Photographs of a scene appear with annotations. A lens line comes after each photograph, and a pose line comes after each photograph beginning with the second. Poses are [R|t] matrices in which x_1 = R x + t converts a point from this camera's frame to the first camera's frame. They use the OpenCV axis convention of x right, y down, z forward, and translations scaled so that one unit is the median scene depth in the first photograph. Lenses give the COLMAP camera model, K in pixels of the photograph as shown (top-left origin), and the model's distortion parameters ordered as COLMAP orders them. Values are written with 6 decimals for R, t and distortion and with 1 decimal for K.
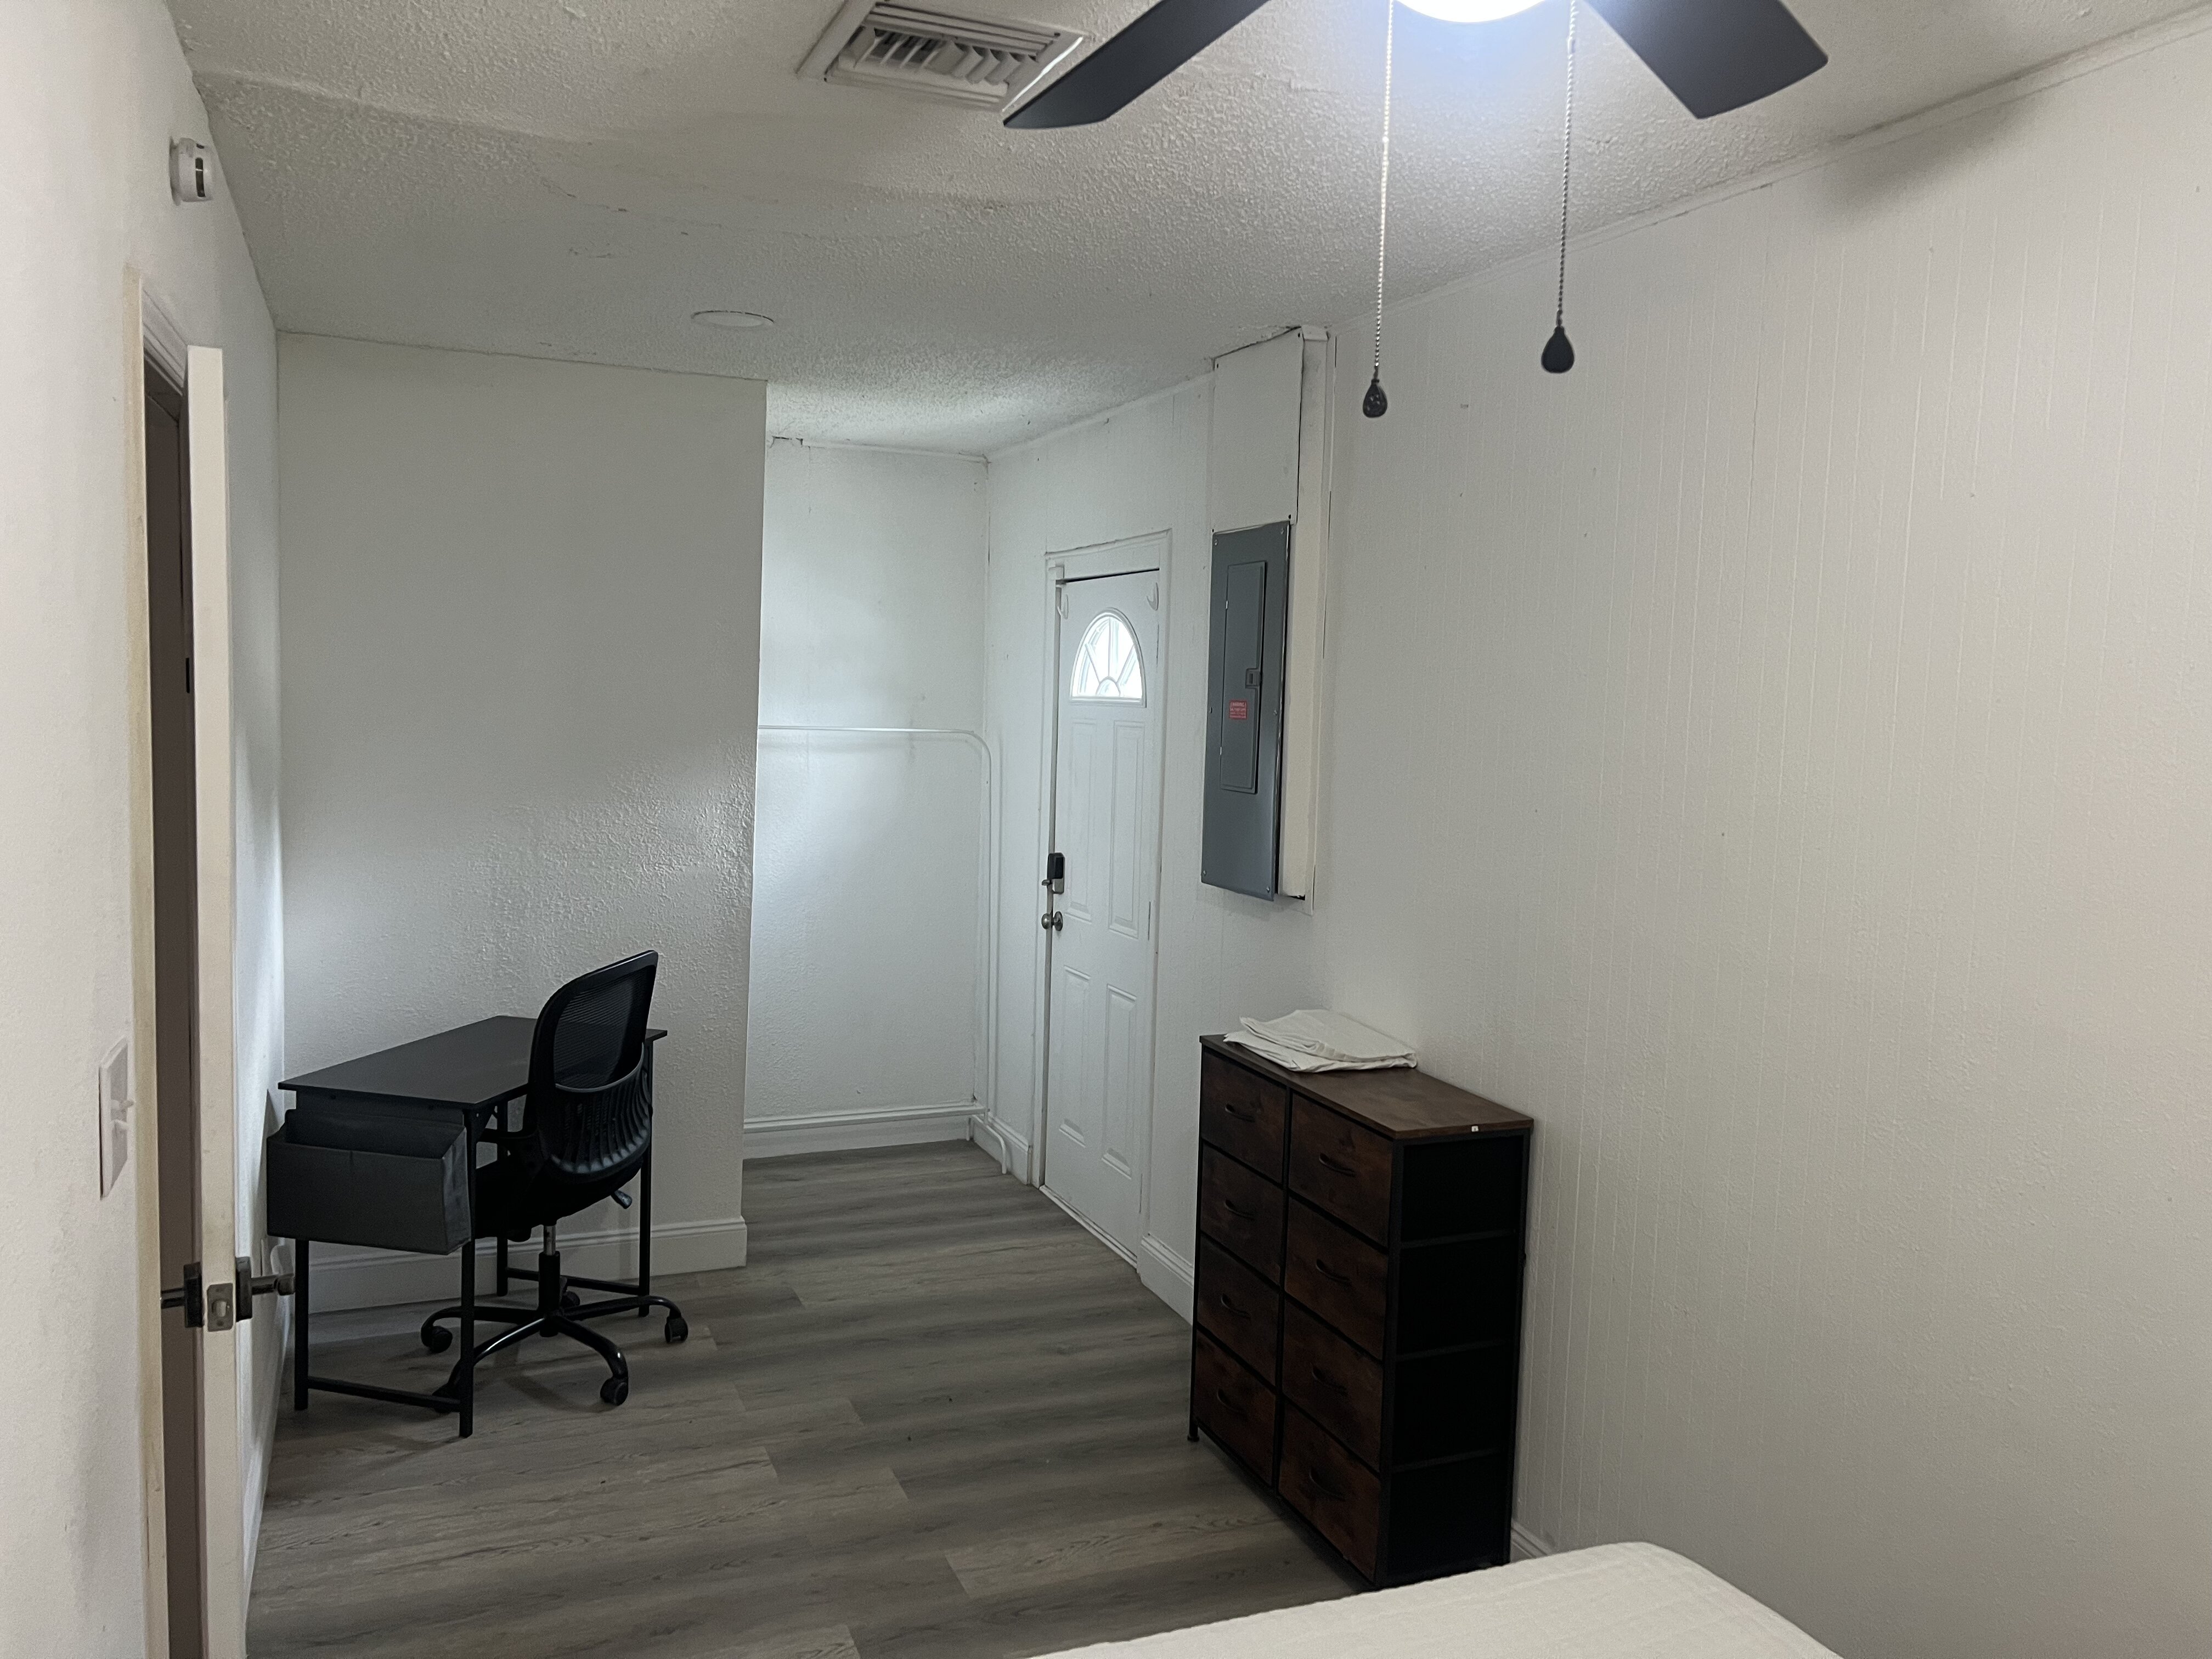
lens RADIAL K [[1685.1, 0, 1101.0], [0, 1685.1, 834.0], [0, 0, 1]] dist [0.052285, -0.059957]
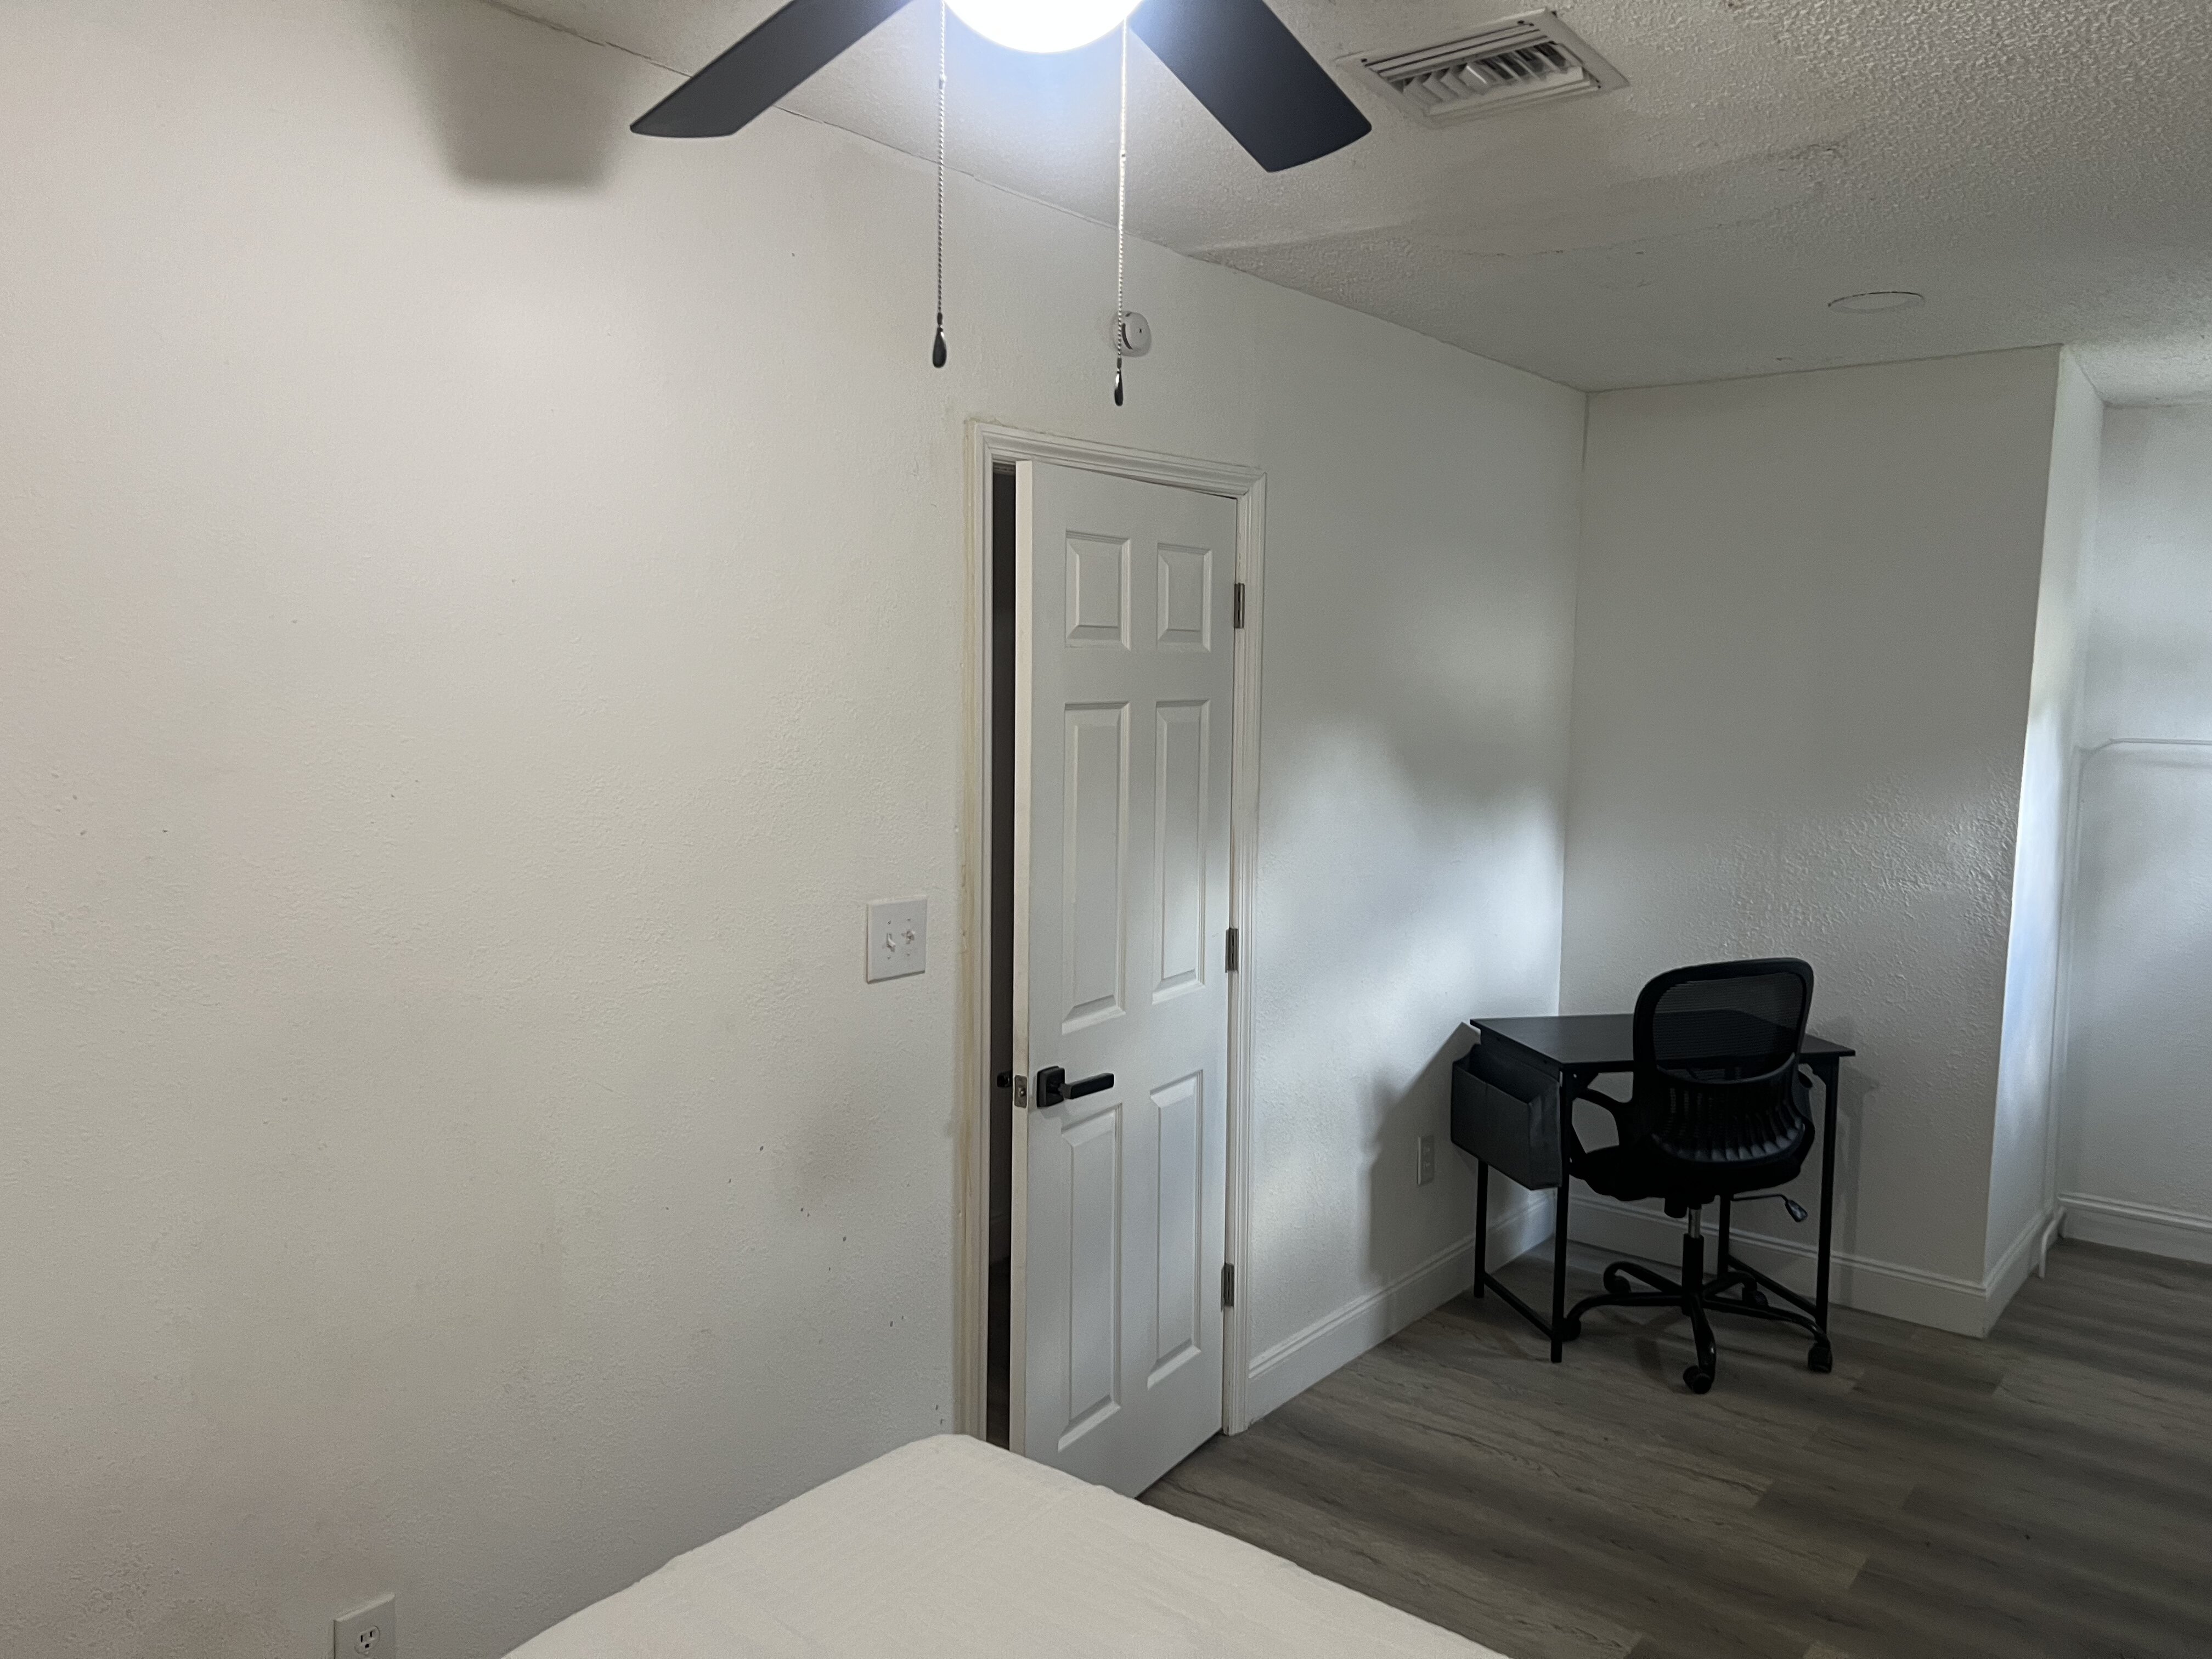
lens RADIAL K [[1685.1, 0, 1096.2], [0, 1685.1, 822.4], [0, 0, 1]] dist [0.052285, -0.059957]
pose [[0.458500, 0.055094, -0.886985, 0.416575], [-0.078723, 0.996671, 0.021214, 0.001118], [0.885201, 0.060100, 0.461311, 0.180589]]
